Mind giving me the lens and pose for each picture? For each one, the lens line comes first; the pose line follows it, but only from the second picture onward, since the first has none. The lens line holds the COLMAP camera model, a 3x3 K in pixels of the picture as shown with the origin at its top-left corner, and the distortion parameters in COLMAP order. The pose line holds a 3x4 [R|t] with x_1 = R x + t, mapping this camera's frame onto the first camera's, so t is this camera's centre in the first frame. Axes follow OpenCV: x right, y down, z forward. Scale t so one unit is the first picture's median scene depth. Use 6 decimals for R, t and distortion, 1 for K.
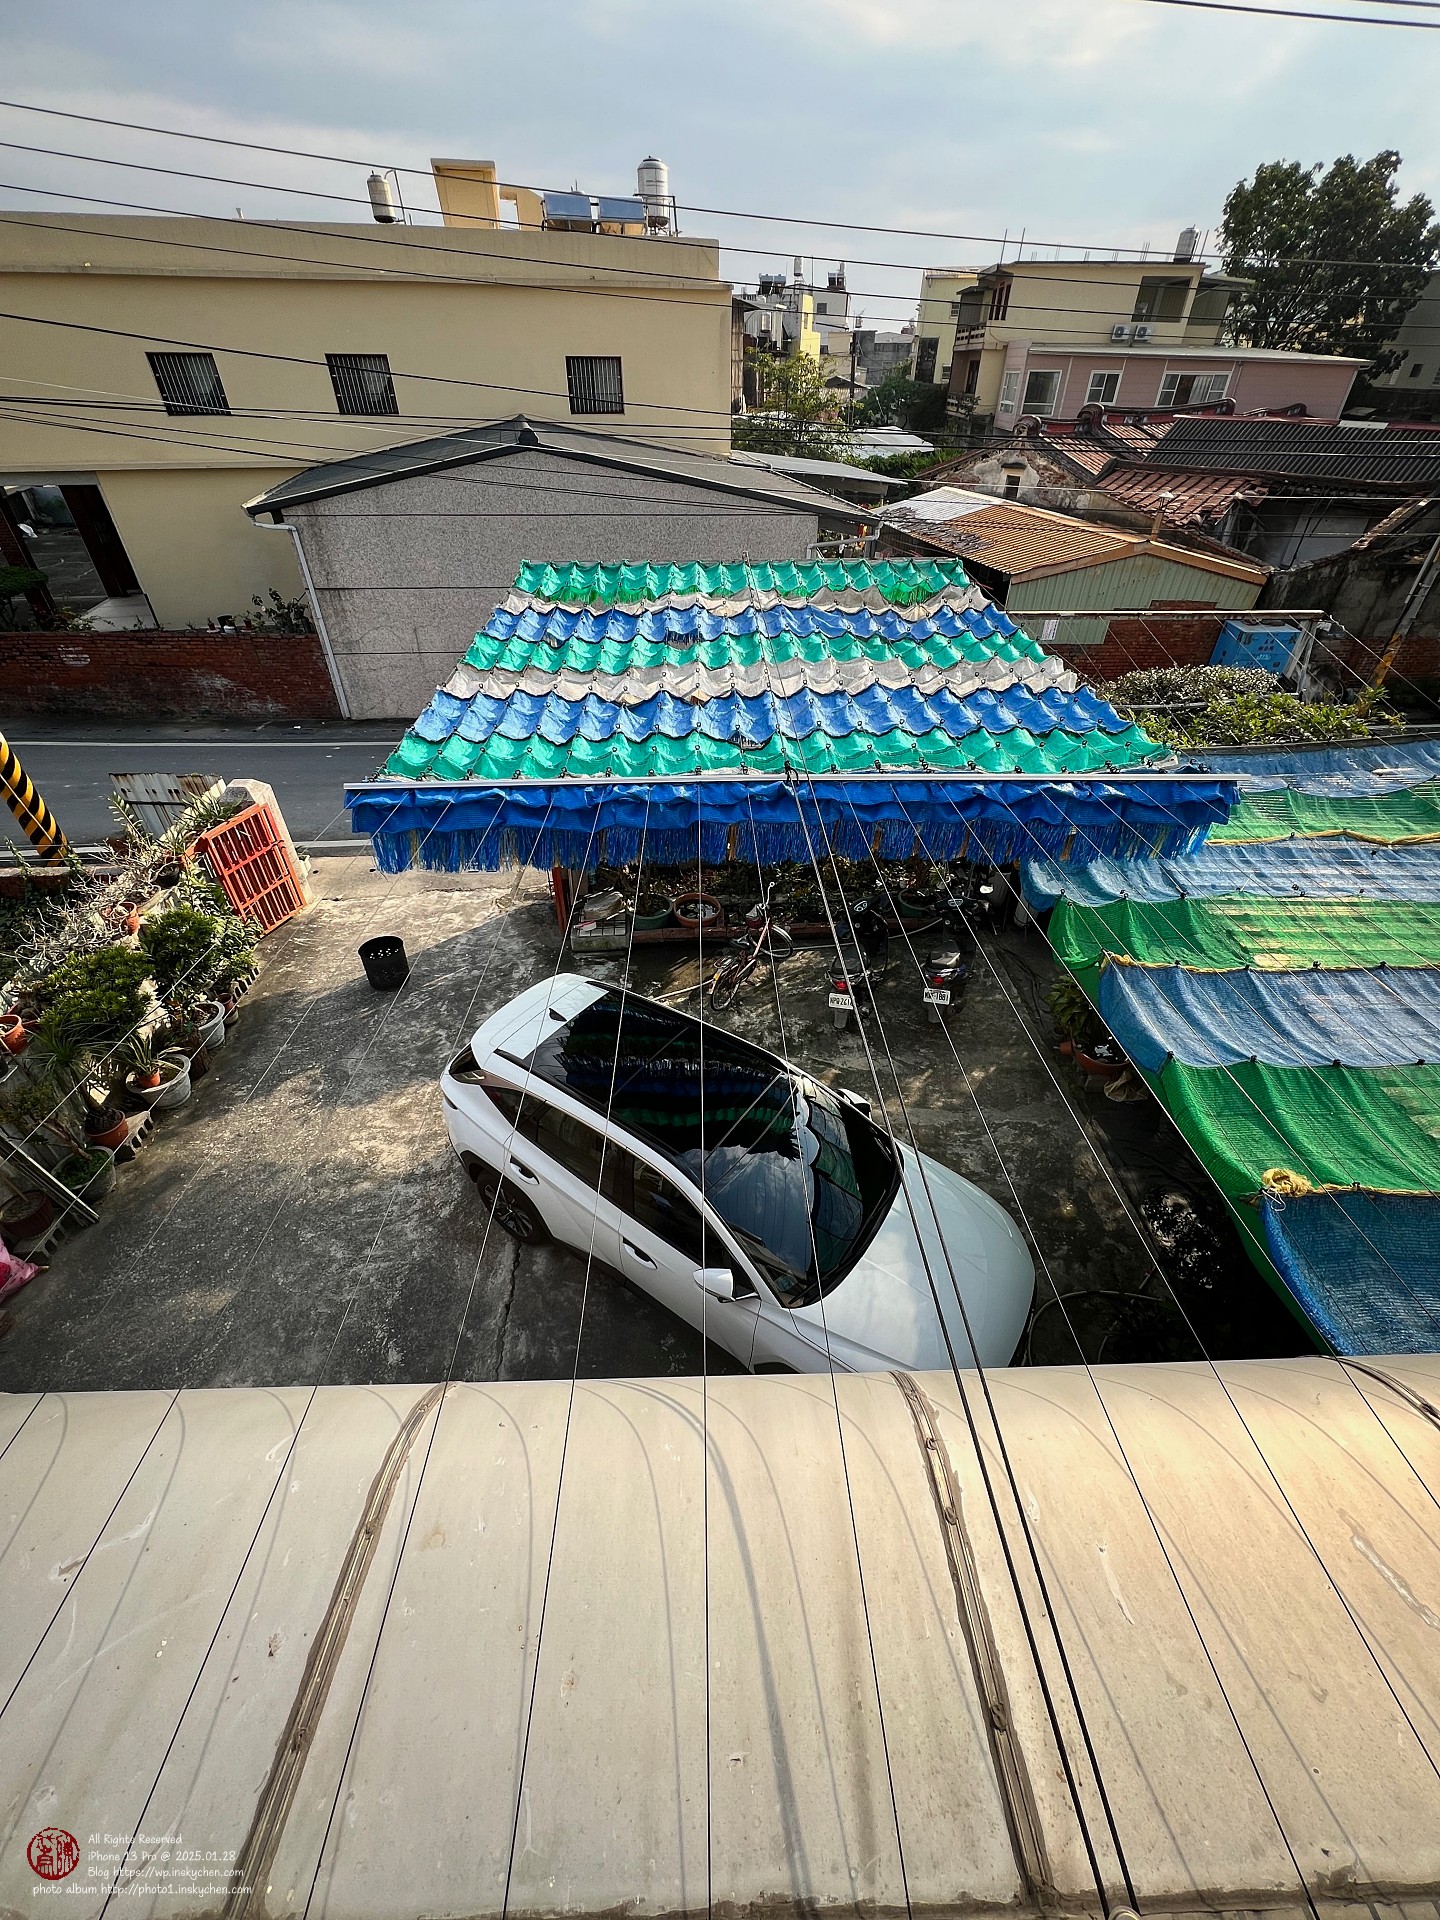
lens RADIAL K [[767.2, 0, 724.4], [0, 767.2, 965.3], [0, 0, 1]] dist [-0.002732, 0.000123]
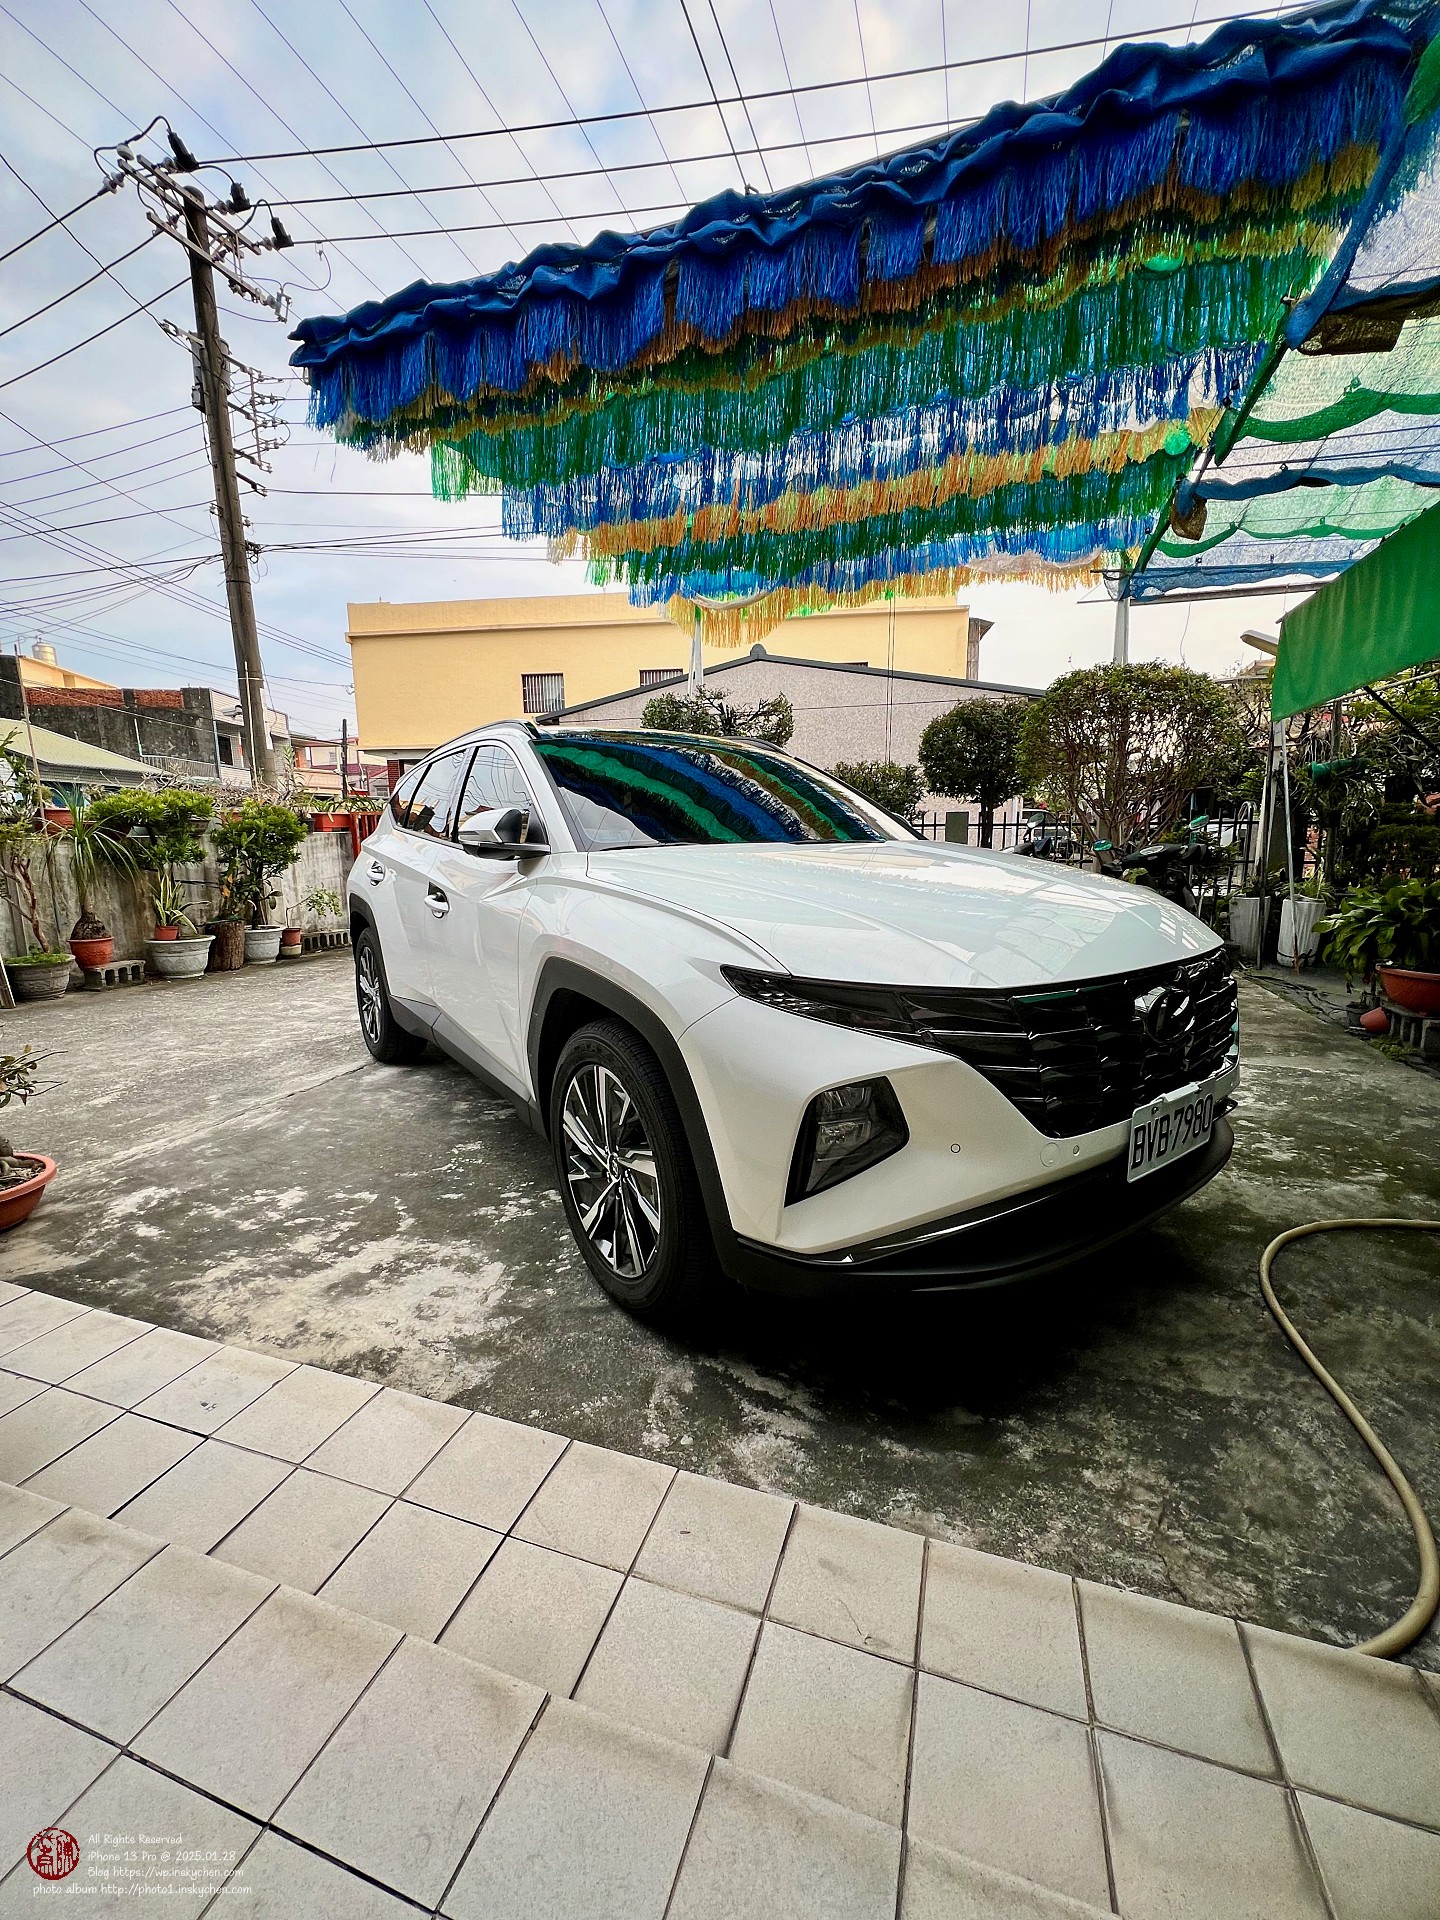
lens RADIAL K [[767.2, 0, 726.9], [0, 767.2, 958.8], [0, 0, 1]] dist [-0.002732, 0.000123]
pose [[0.939545, 0.039990, -0.340081, 0.228382], [-0.196378, 0.876532, -0.439462, 0.484538], [0.280518, 0.479679, 0.831395, 0.458951]]
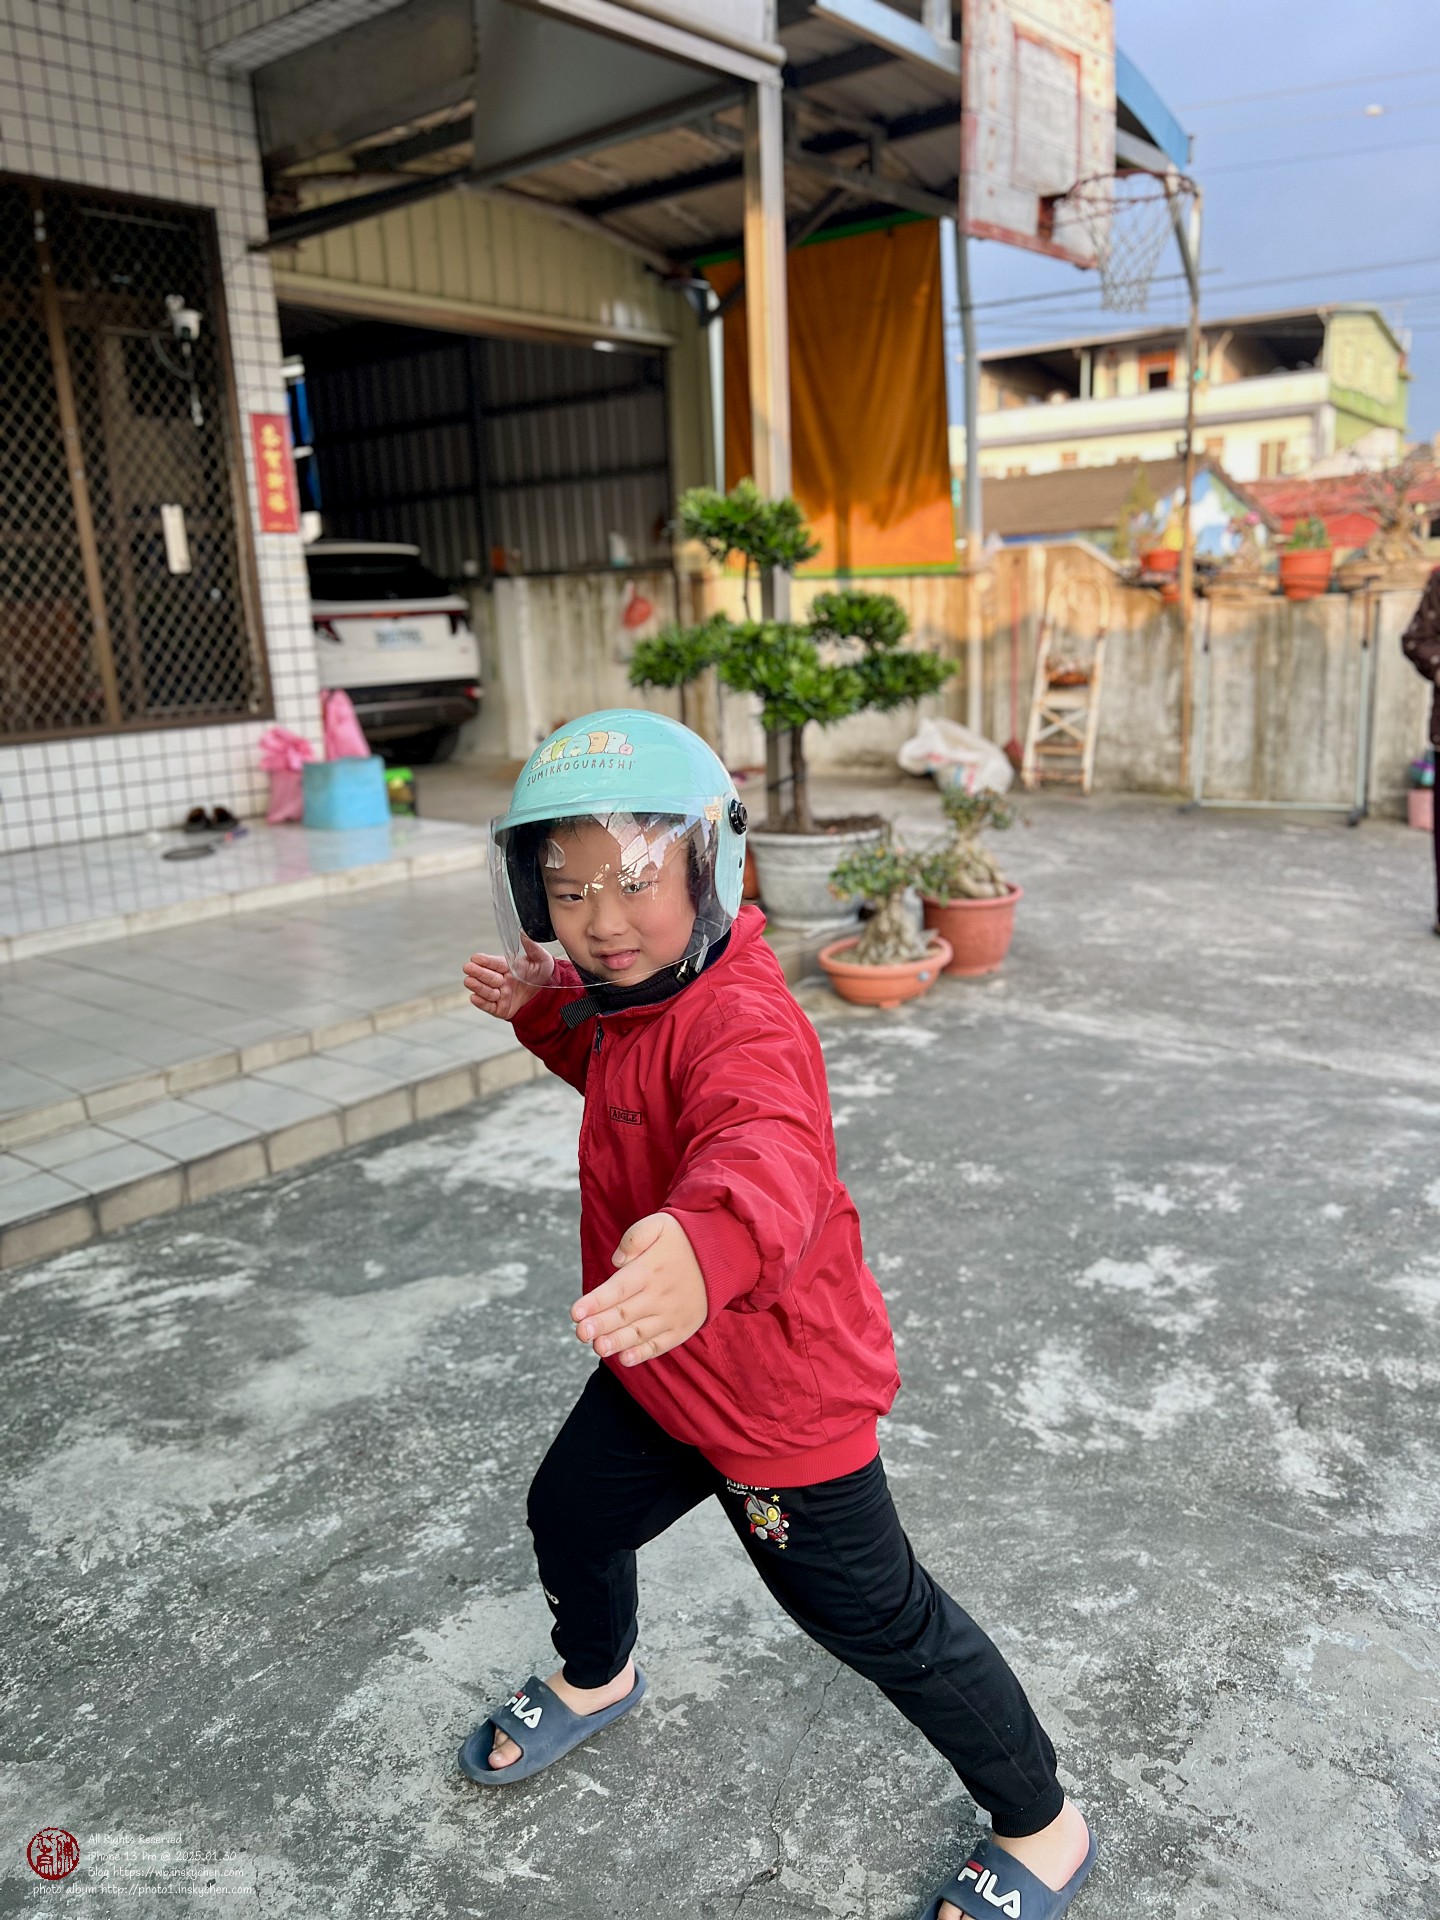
lens RADIAL K [[1440.1, 0, 726.2], [0, 1440.1, 964.6], [0, 0, 1]] dist [0.045946, -0.050648]
pose [[-0.666384, 0.201648, -0.717823, 0.336194], [-0.430644, 0.681826, 0.591320, 0.110212], [0.608669, 0.703173, -0.367520, 0.920292]]
